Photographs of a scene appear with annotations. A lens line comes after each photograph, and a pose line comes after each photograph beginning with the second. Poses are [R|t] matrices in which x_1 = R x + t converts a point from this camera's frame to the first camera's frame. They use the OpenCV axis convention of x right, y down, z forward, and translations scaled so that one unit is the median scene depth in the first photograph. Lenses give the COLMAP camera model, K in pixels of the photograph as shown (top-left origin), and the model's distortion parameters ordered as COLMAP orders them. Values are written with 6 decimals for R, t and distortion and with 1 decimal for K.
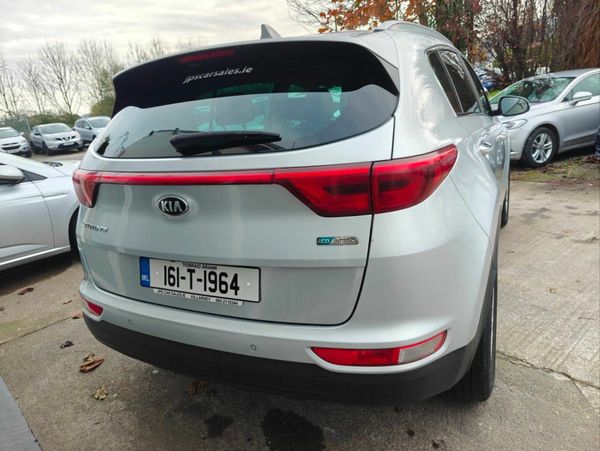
lens RADIAL K [[418.2, 0, 302.7], [0, 418.2, 224.9], [0, 0, 1]] dist [0.046329, -0.055986]
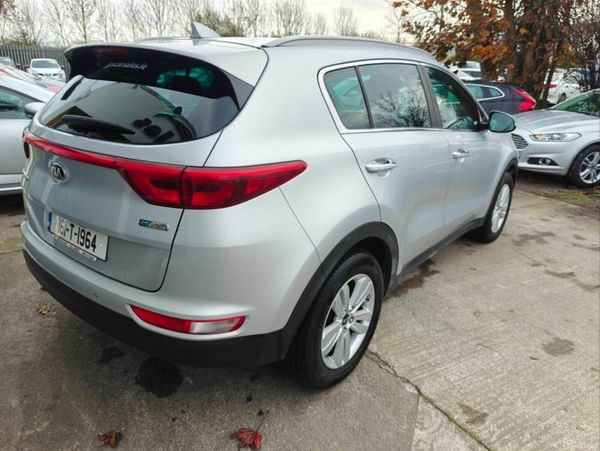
lens RADIAL K [[426.2, 0, 303.4], [0, 426.2, 223.6], [0, 0, 1]] dist [0.043081, -0.051657]
pose [[0.969605, 0.193904, -0.149226, 0.419812], [-0.183078, 0.979564, 0.083285, -0.090645], [0.162325, -0.053434, 0.985289, -0.095794]]
